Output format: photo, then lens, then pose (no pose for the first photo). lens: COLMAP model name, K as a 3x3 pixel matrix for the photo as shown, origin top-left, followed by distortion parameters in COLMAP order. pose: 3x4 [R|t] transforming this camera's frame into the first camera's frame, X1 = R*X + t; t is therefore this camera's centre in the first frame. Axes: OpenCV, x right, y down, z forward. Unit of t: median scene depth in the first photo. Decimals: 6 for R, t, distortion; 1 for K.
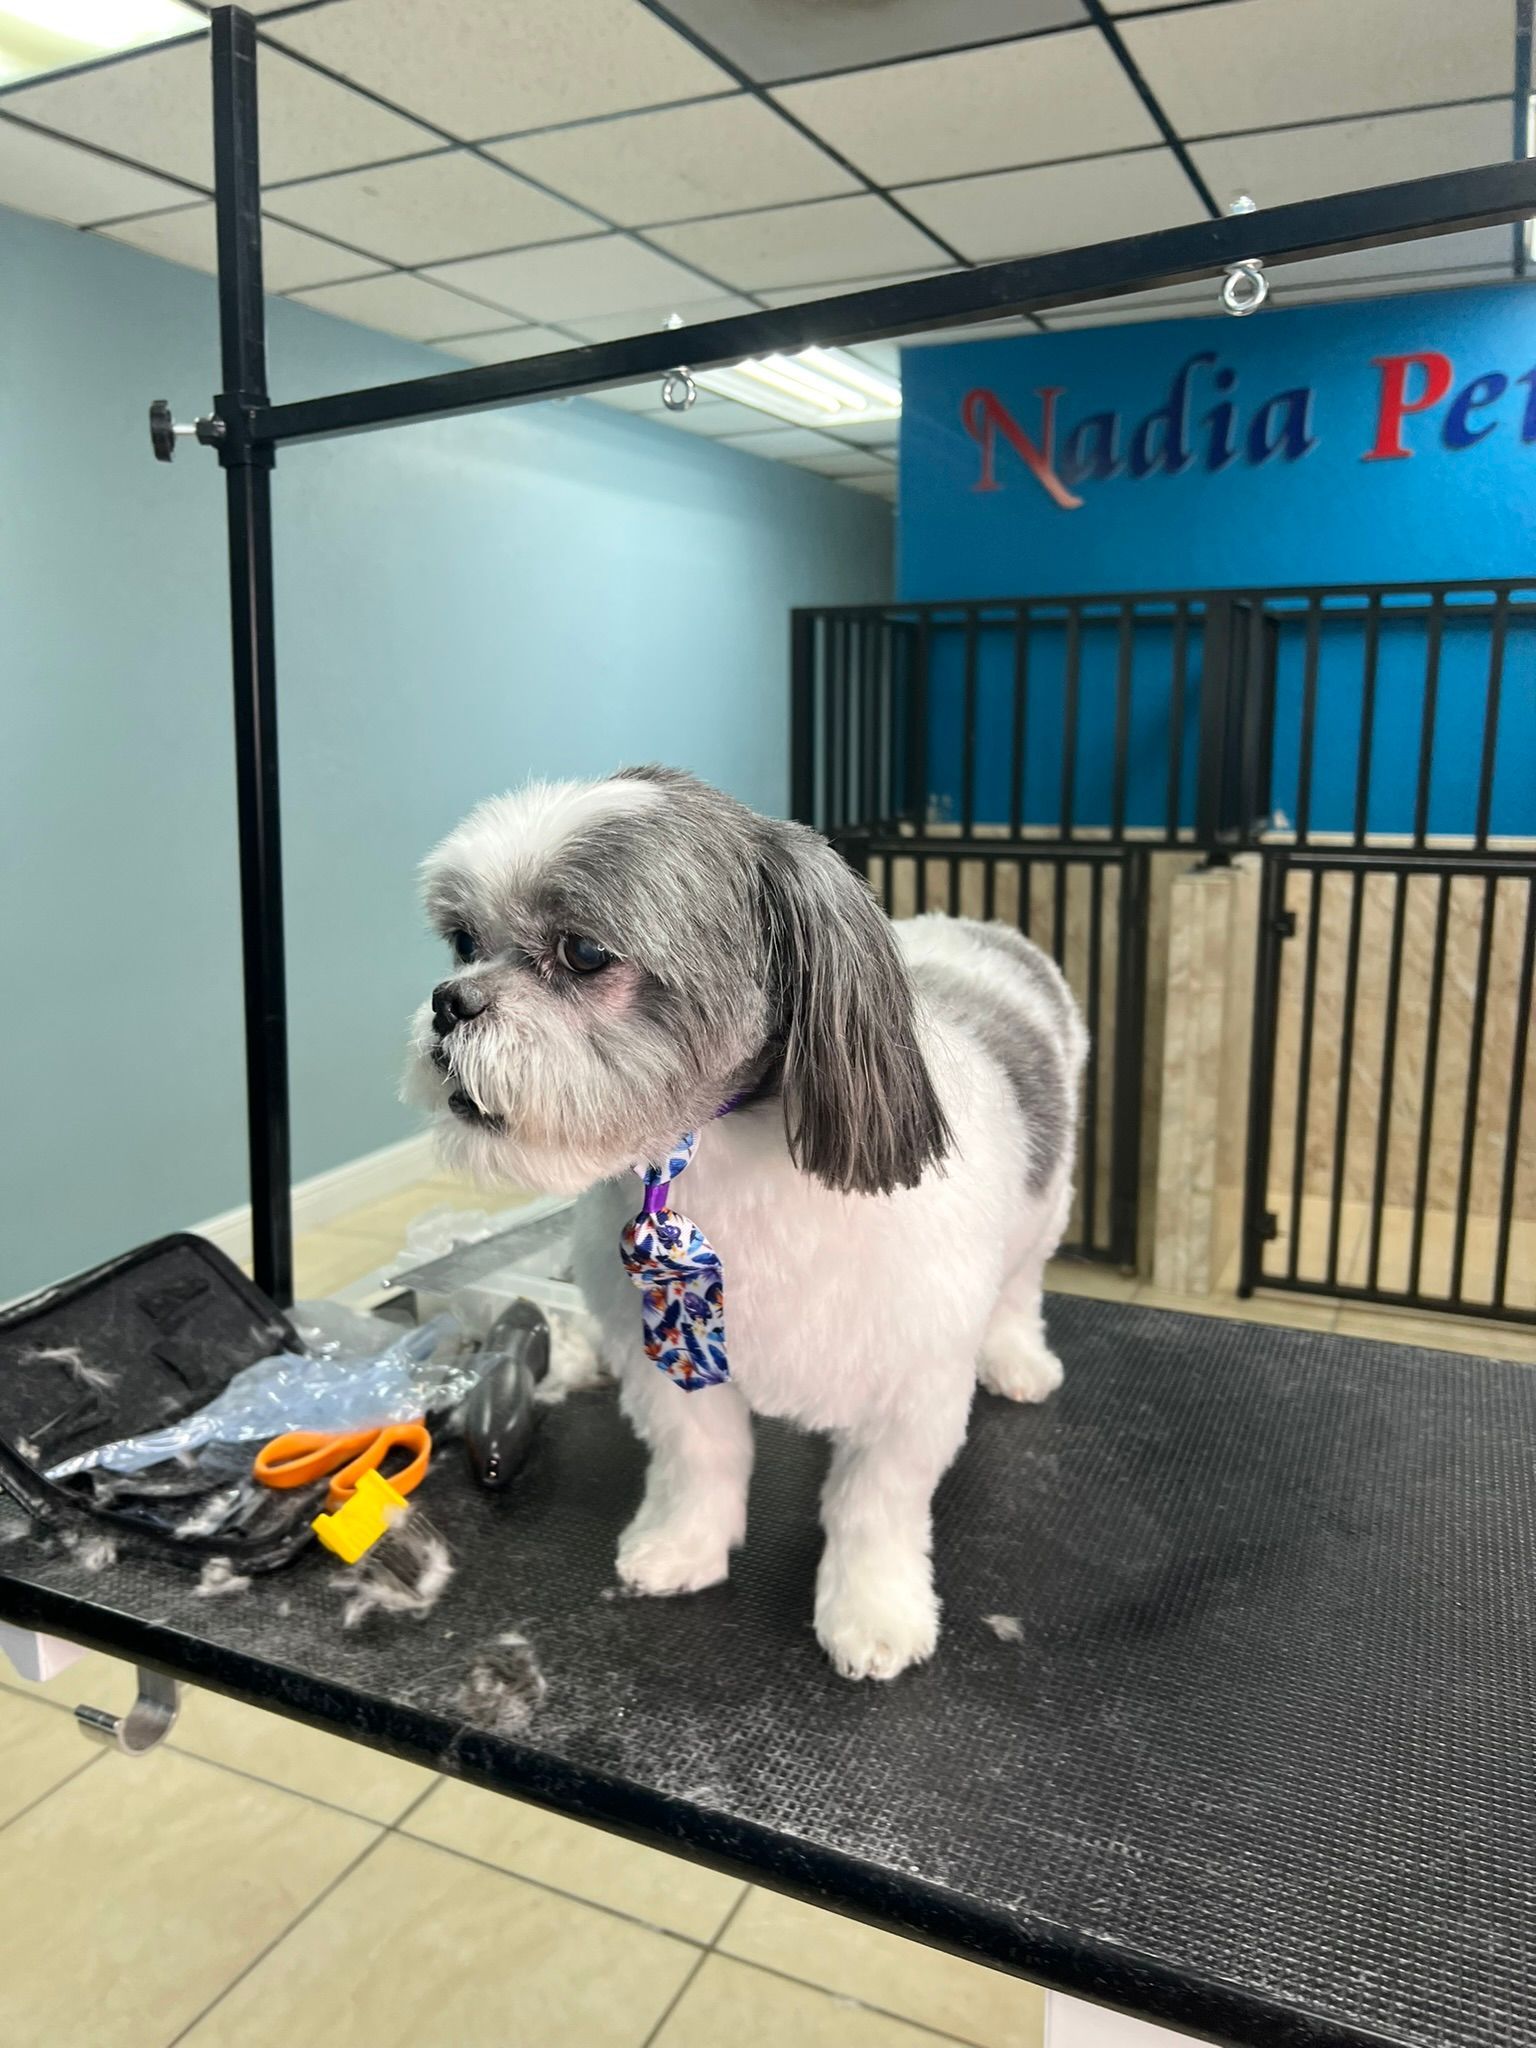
lens RADIAL K [[1587.1, 0, 794.6], [0, 1587.1, 1034.9], [0, 0, 1]] dist [0.041382, -0.052510]
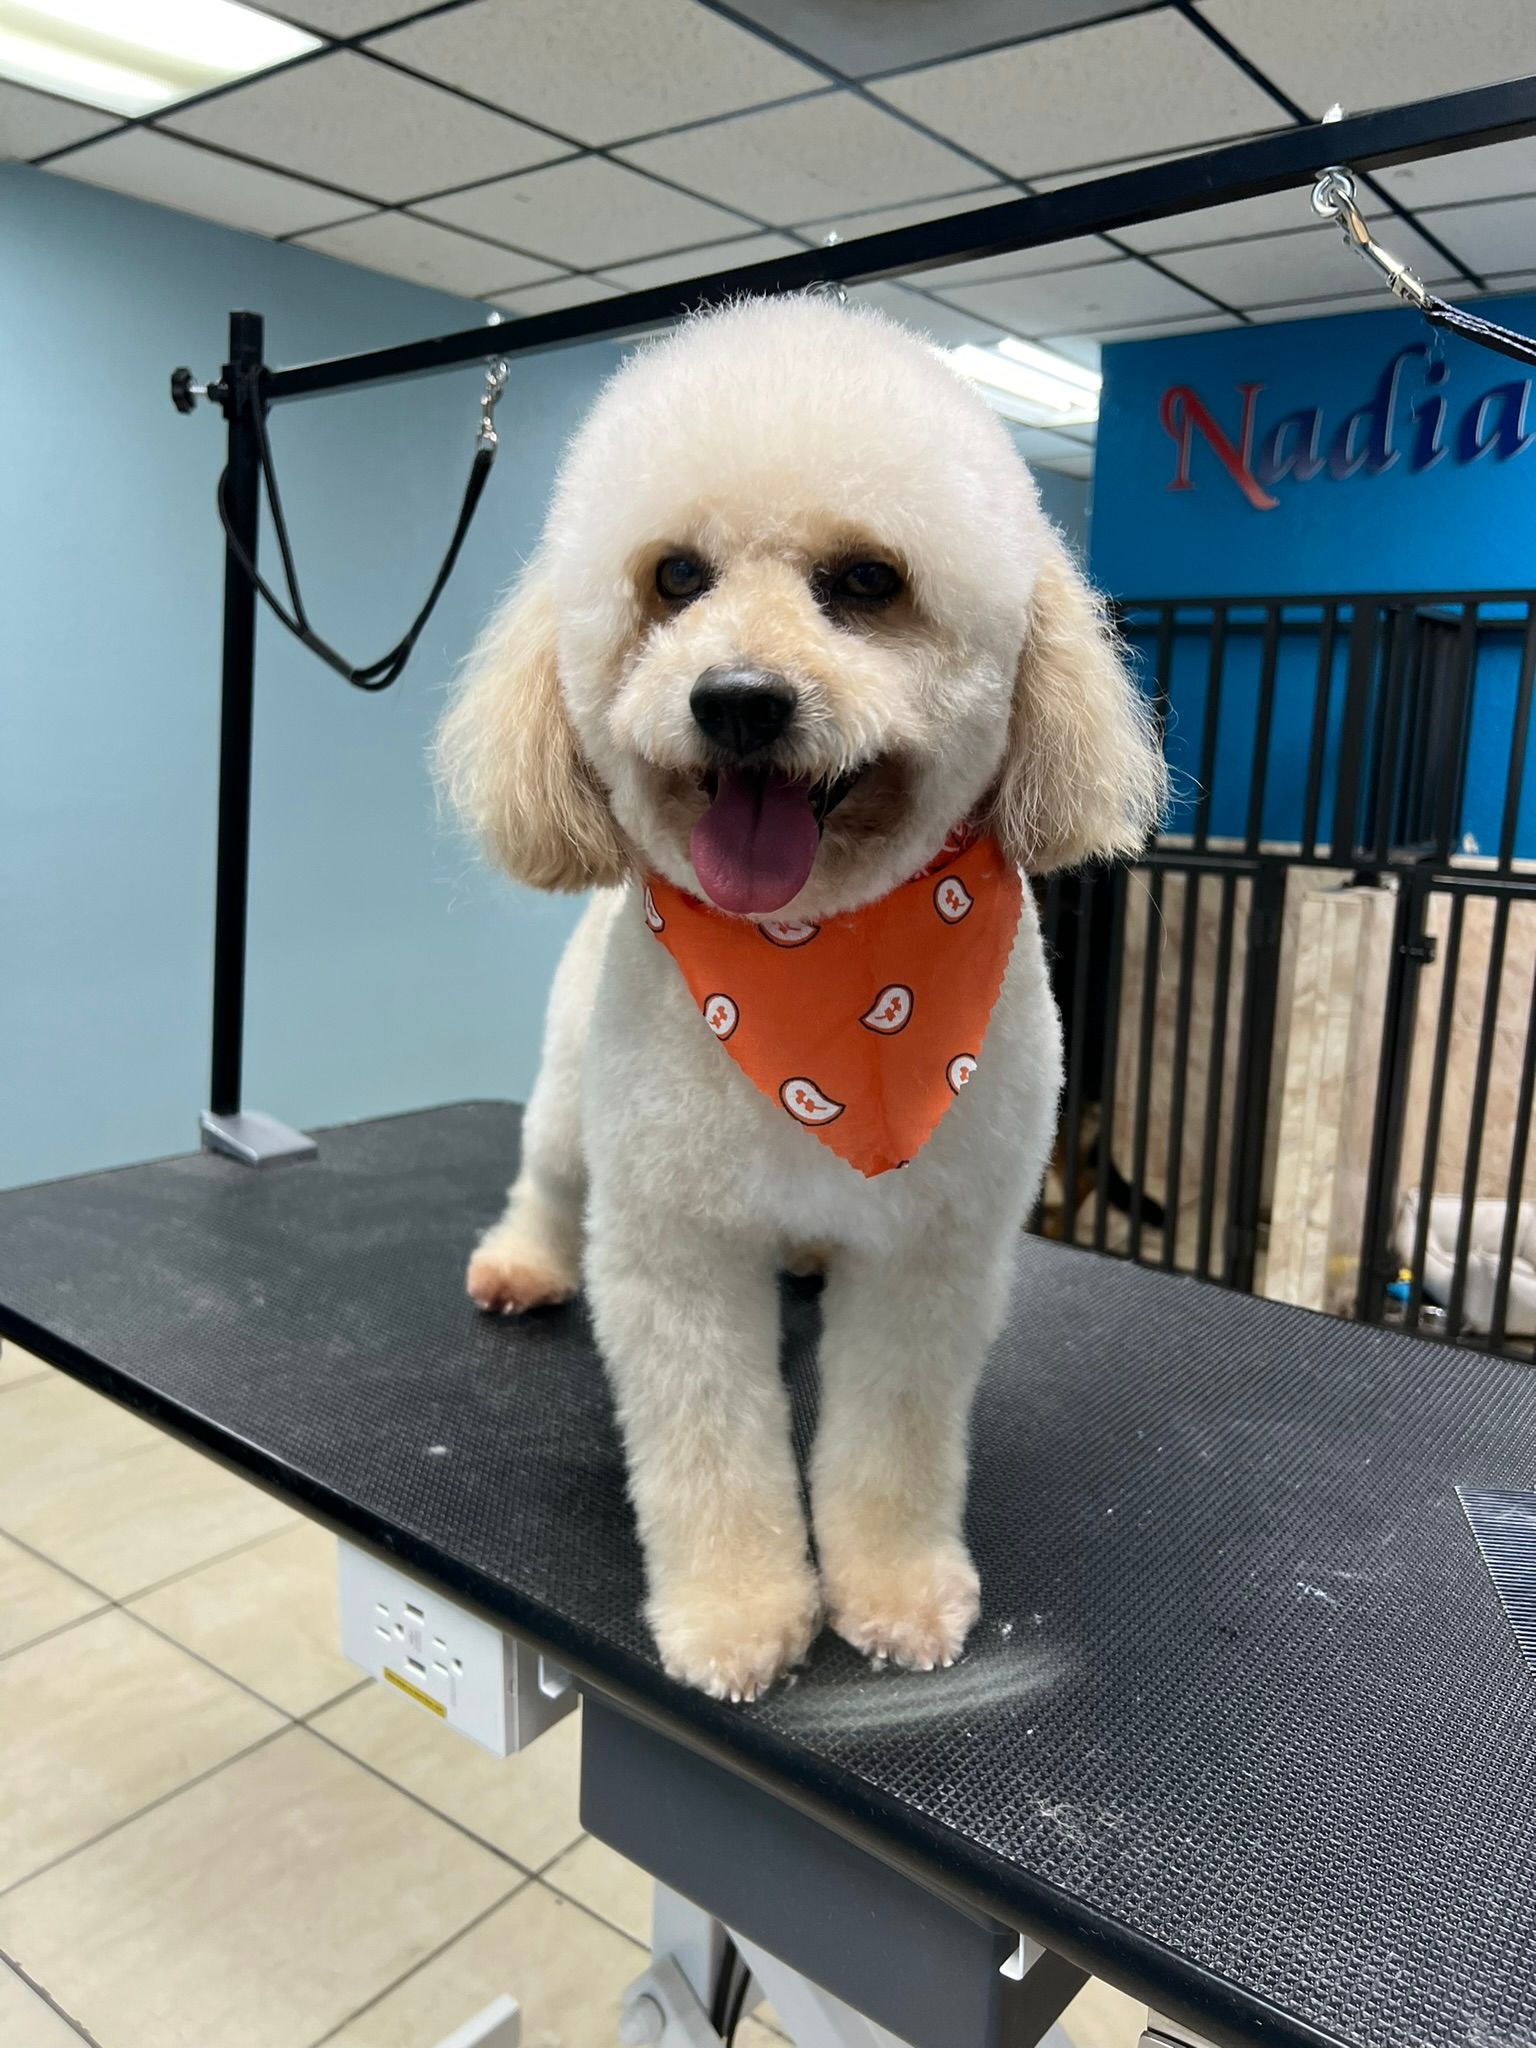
lens RADIAL K [[1587.1, 0, 776.6], [0, 1587.1, 1041.5], [0, 0, 1]] dist [0.041382, -0.052510]
pose [[0.979284, 0.072775, -0.188961, 0.114152], [-0.072405, 0.997336, 0.008866, 0.003567], [0.189103, 0.004999, 0.981945, 0.001779]]
